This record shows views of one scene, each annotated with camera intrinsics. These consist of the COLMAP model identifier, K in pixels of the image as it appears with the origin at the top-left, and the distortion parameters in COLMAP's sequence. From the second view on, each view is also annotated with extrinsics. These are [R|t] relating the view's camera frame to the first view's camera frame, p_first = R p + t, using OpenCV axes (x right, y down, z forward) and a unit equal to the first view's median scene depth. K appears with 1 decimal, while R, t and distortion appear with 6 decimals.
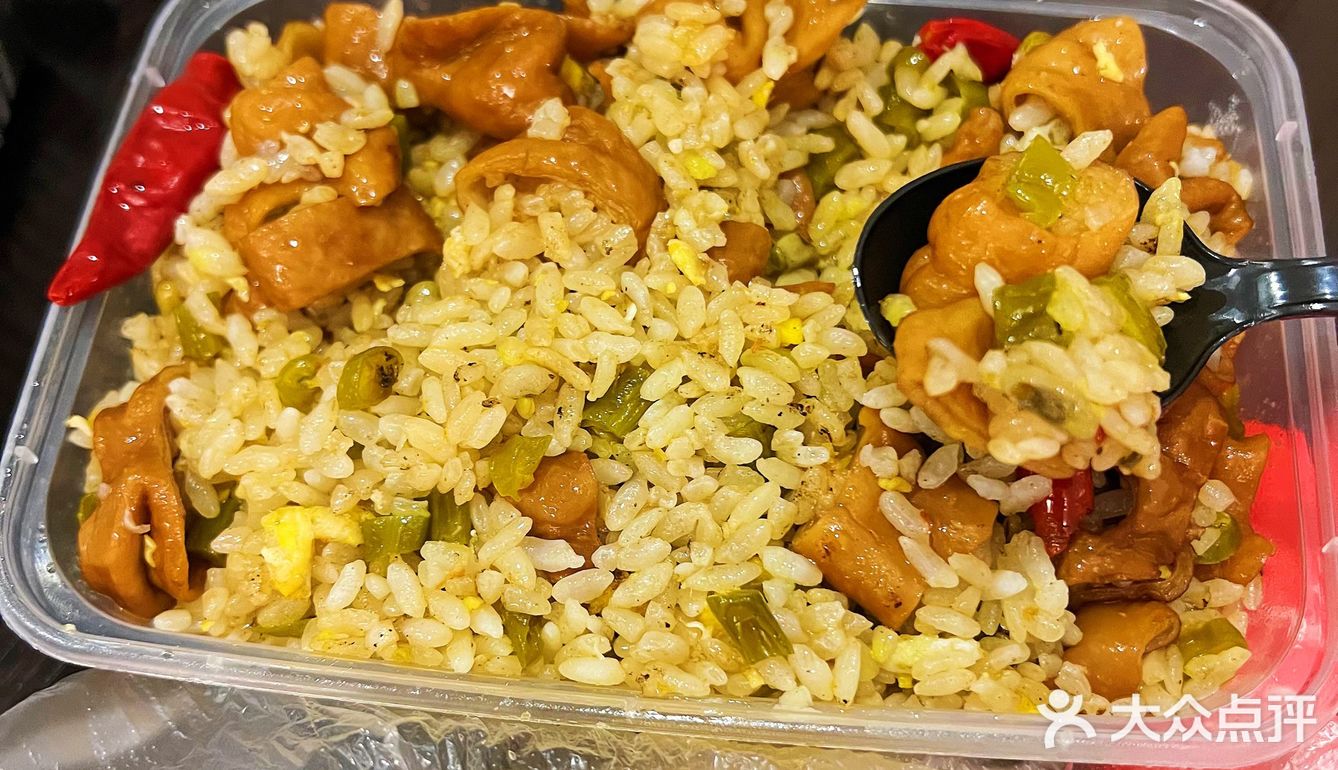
lens RADIAL K [[1491.7, 0, 669.0], [0, 1491.7, 385.0], [0, 0, 1]] dist [0.158109, -0.777309]
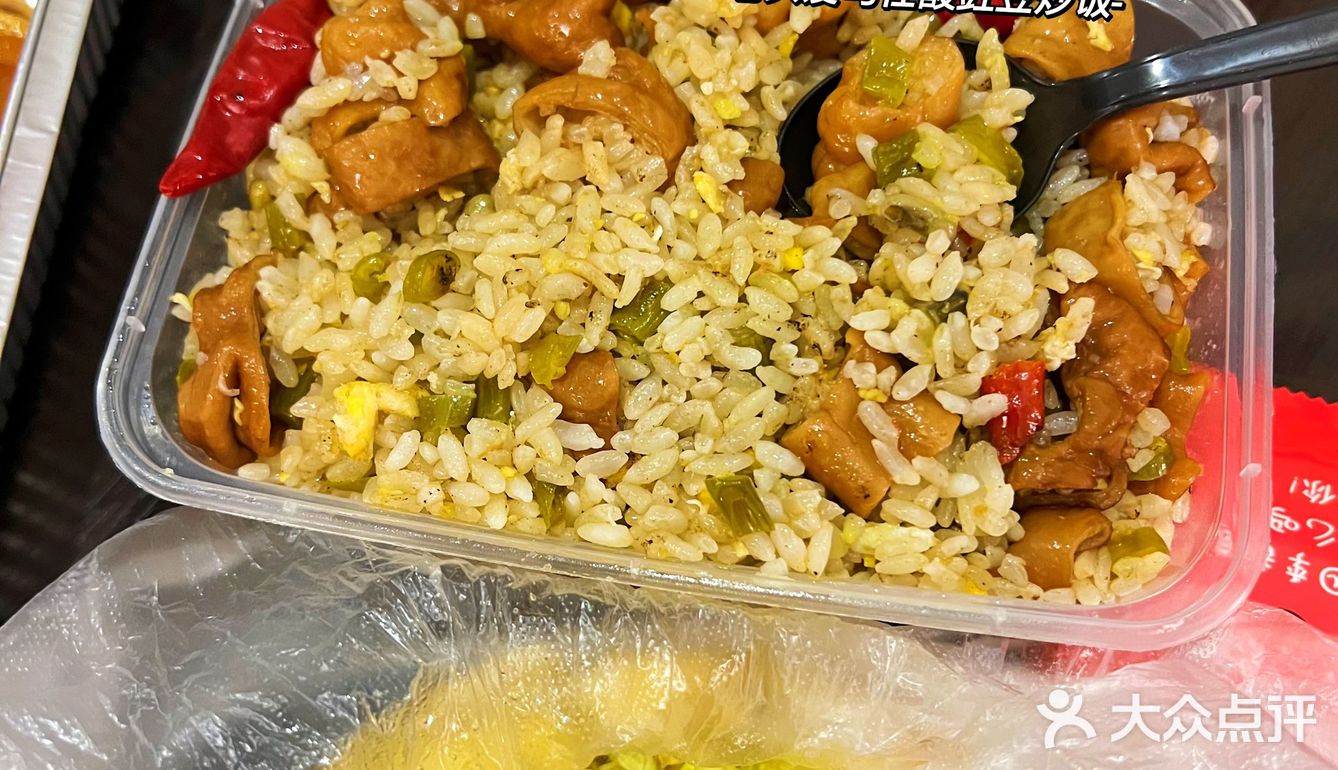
lens RADIAL K [[1522.8, 0, 669.0], [0, 1522.8, 385.0], [0, 0, 1]] dist [0.176455, -0.915169]
pose [[0.997486, 0.062394, -0.033588, 0.030929], [-0.060316, 0.996394, 0.059671, -0.002610], [0.037190, -0.057495, 0.997653, -0.189242]]
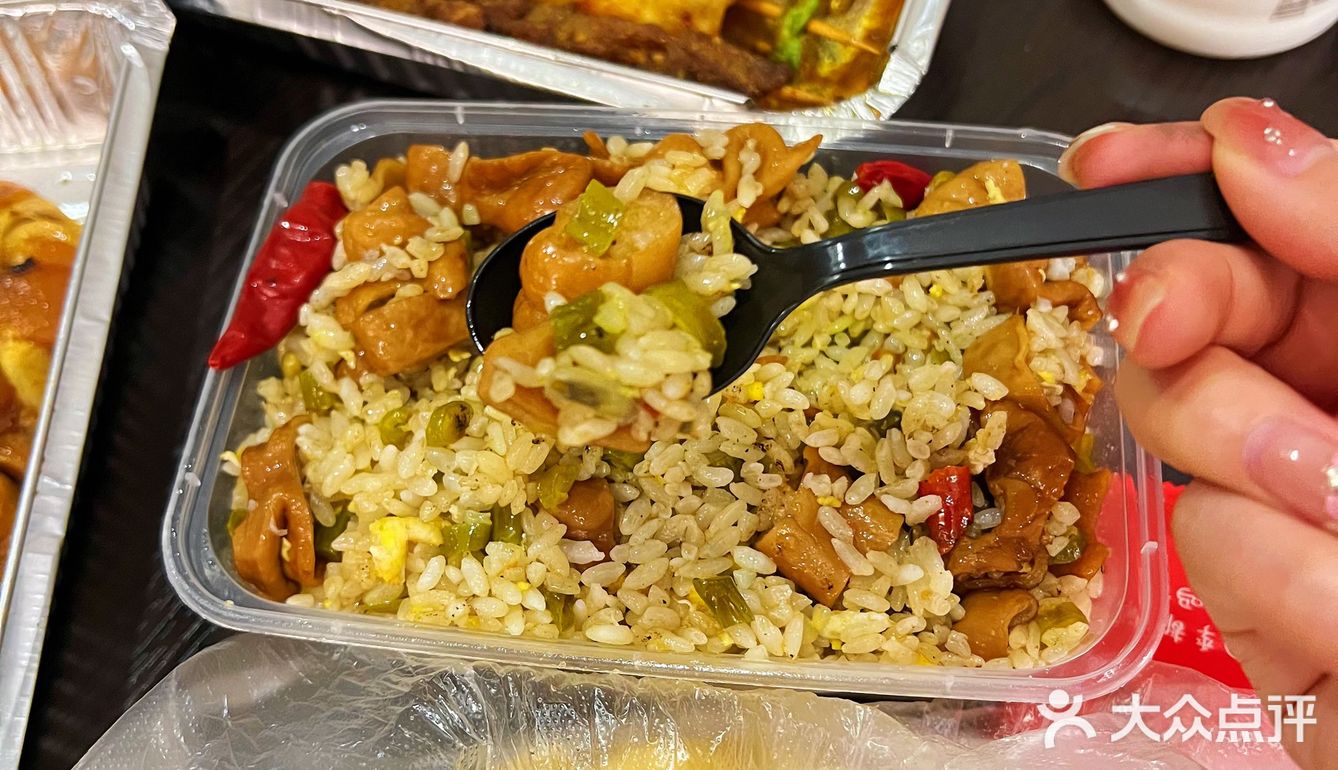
lens RADIAL K [[1558.6, 0, 669.0], [0, 1558.6, 385.0], [0, 0, 1]] dist [0.222443, -1.306252]
pose [[0.999983, 0.005782, 0.000300, 0.001578], [-0.005756, 0.998404, -0.056173, 0.039691], [-0.000624, 0.056171, 0.998421, -0.438676]]
